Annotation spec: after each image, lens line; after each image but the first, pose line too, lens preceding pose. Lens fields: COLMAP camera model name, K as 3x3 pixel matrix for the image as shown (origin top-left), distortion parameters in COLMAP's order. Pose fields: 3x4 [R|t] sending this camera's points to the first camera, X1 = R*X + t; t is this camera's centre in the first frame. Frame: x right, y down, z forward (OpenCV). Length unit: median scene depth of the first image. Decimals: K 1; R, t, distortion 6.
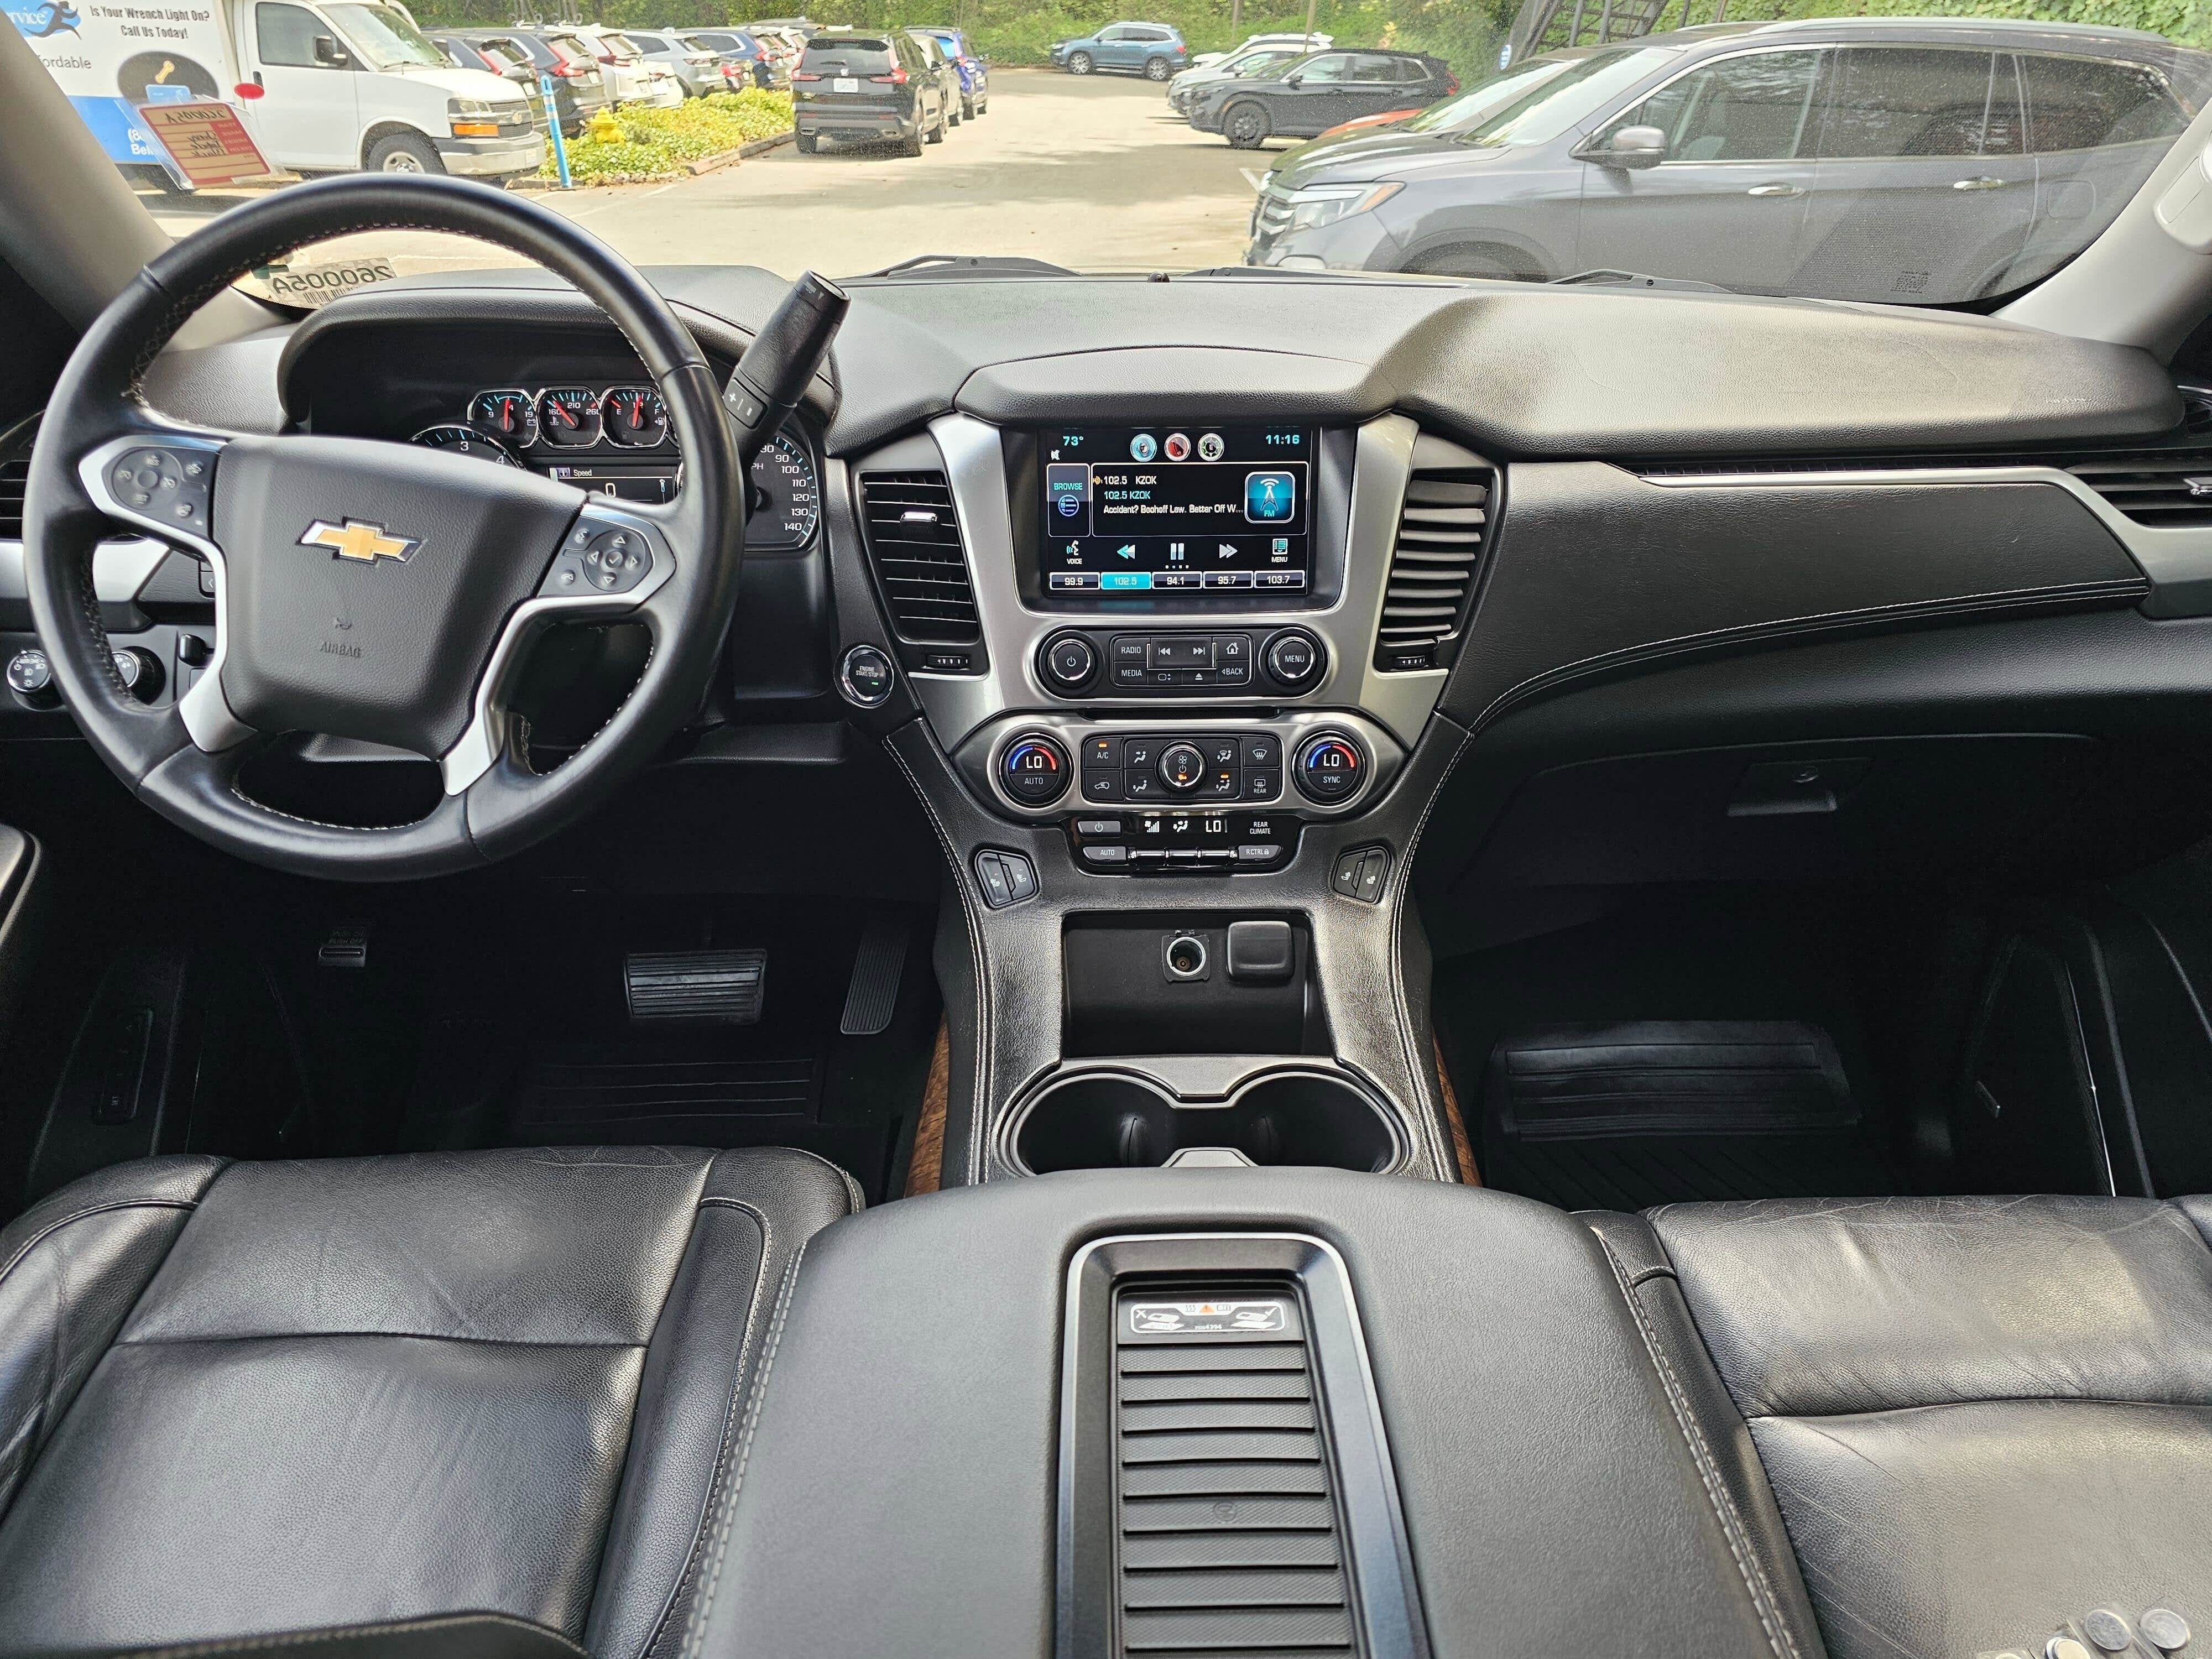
lens RADIAL K [[1485.7, 0, 1124.5], [0, 1485.7, 835.7], [0, 0, 1]] dist [0.047036, -0.037237]
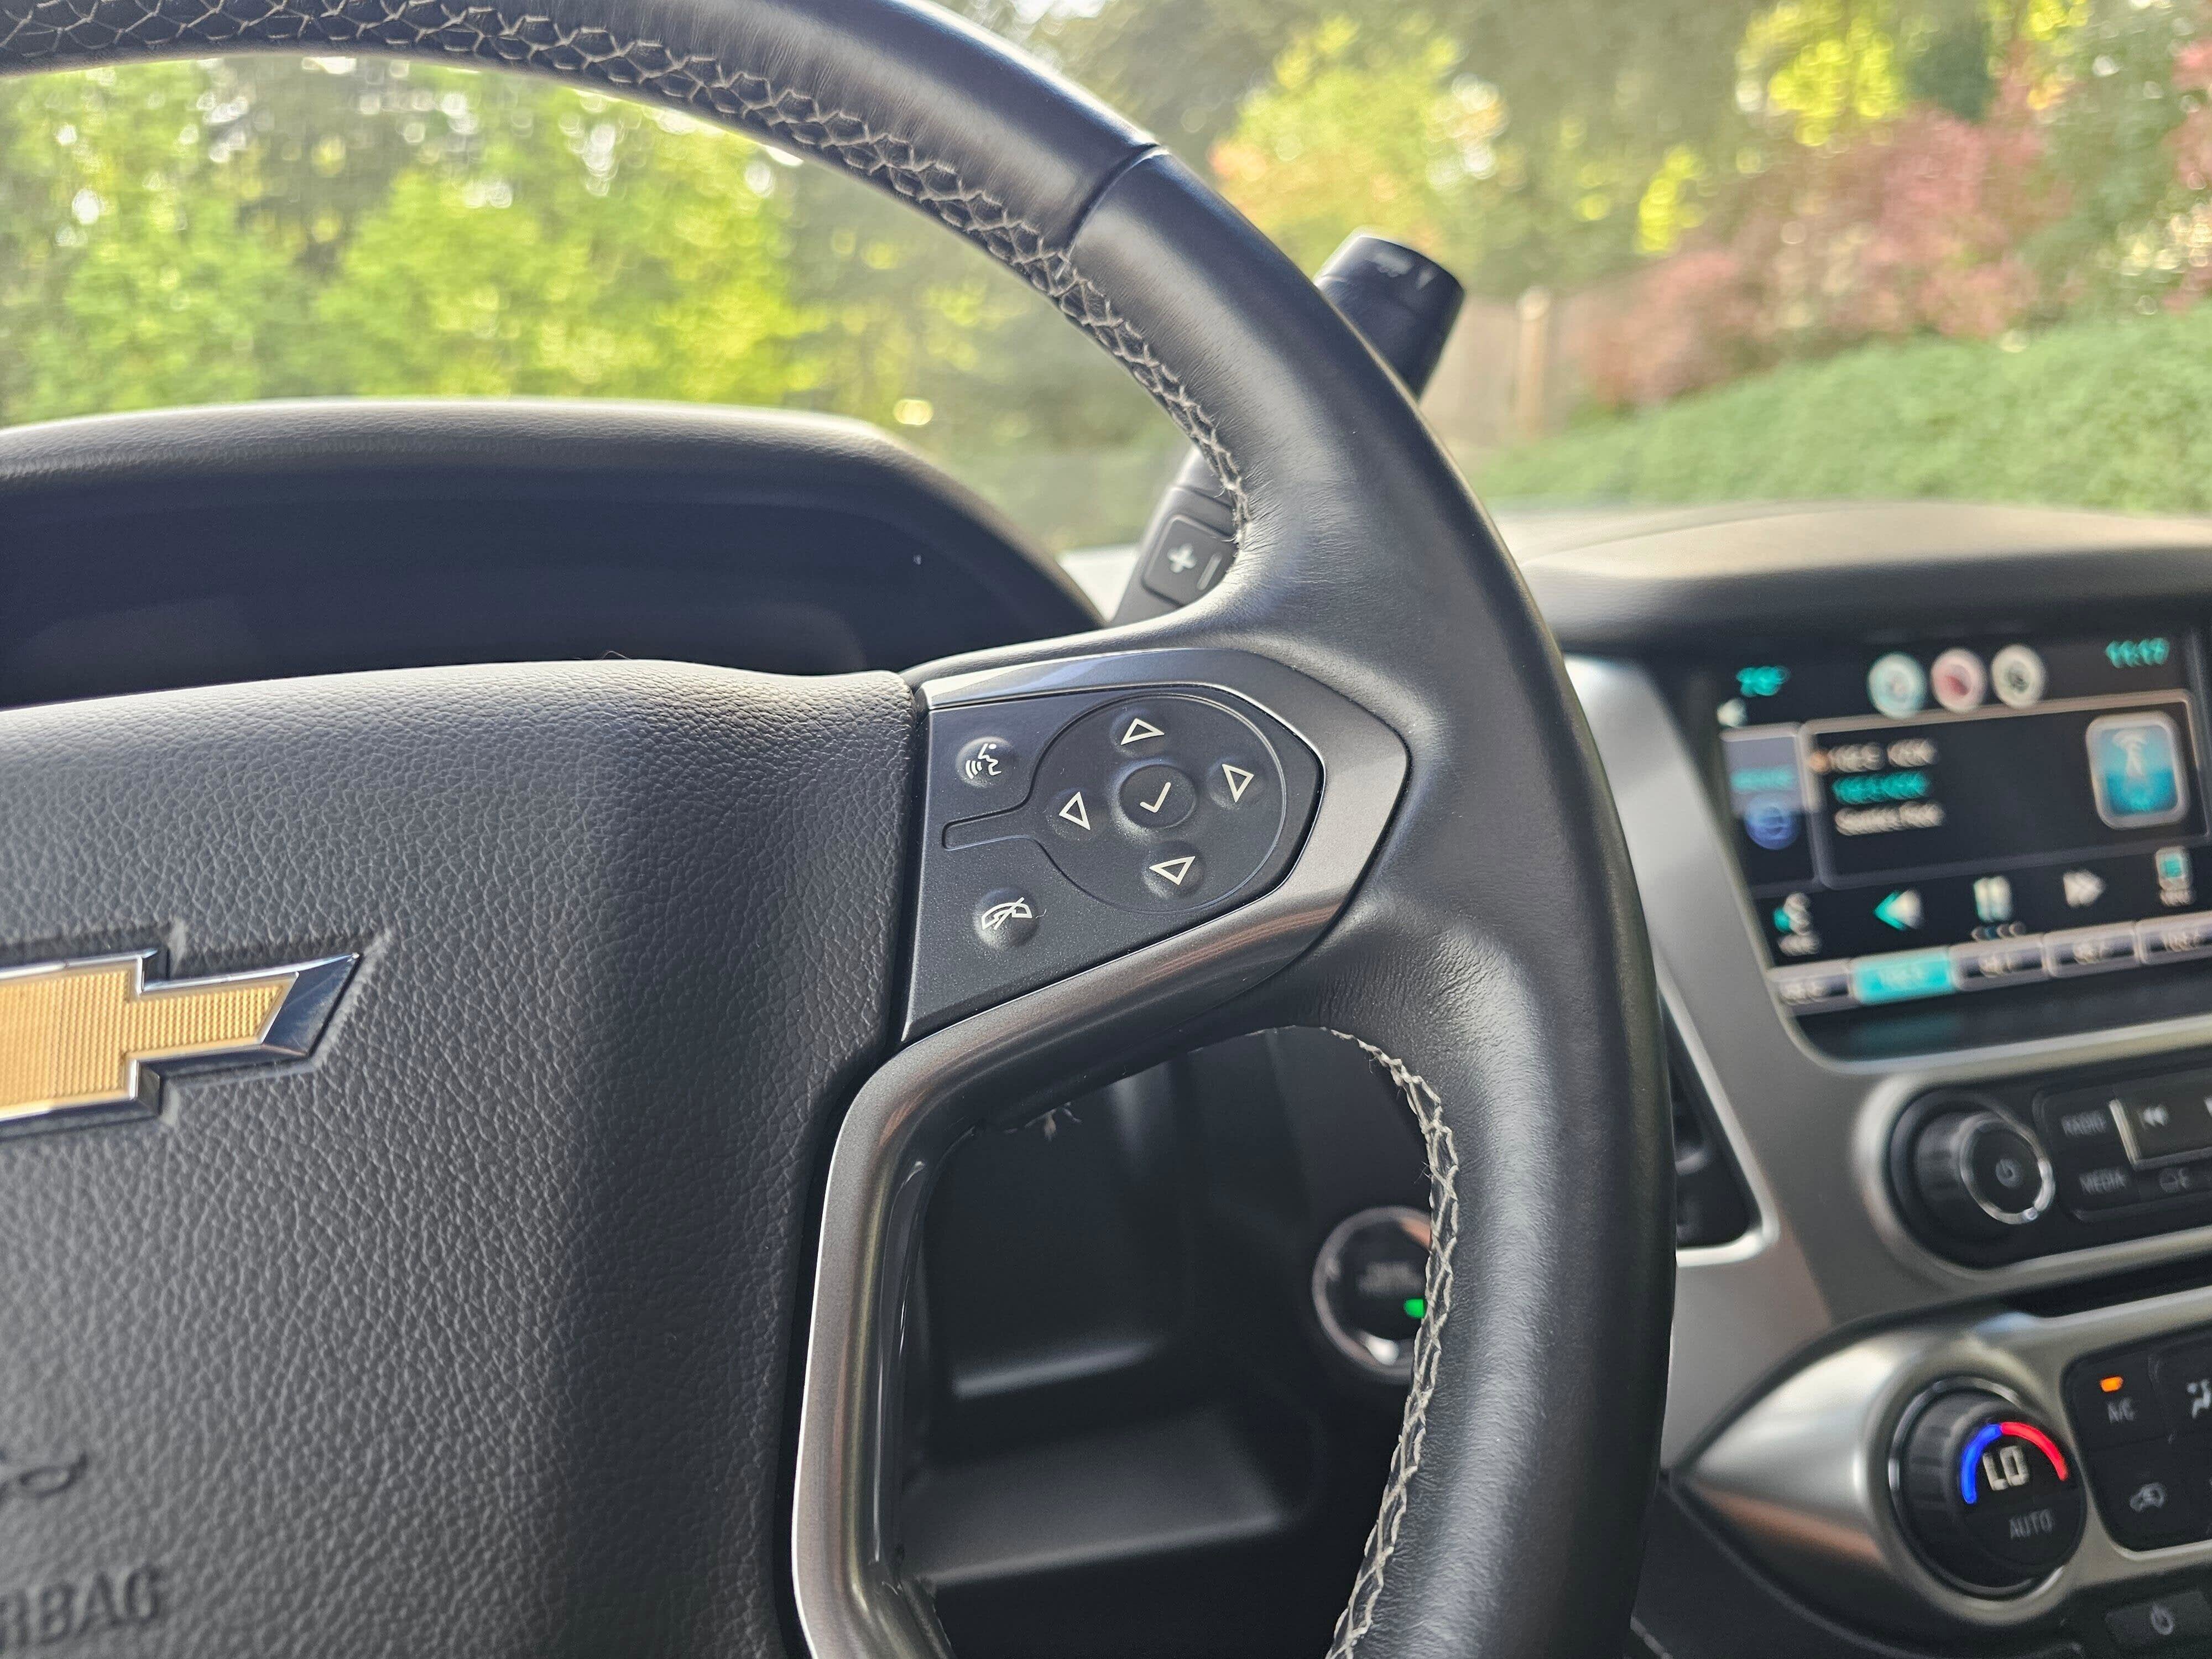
lens RADIAL K [[1513.9, 0, 1149.6], [0, 1513.9, 842.4], [0, 0, 1]] dist [0.026198, -0.013902]
pose [[0.966721, -0.089187, 0.239782, -0.321339], [0.161106, 0.940309, -0.299775, -0.108770], [-0.198733, 0.328429, 0.923385, 0.613565]]
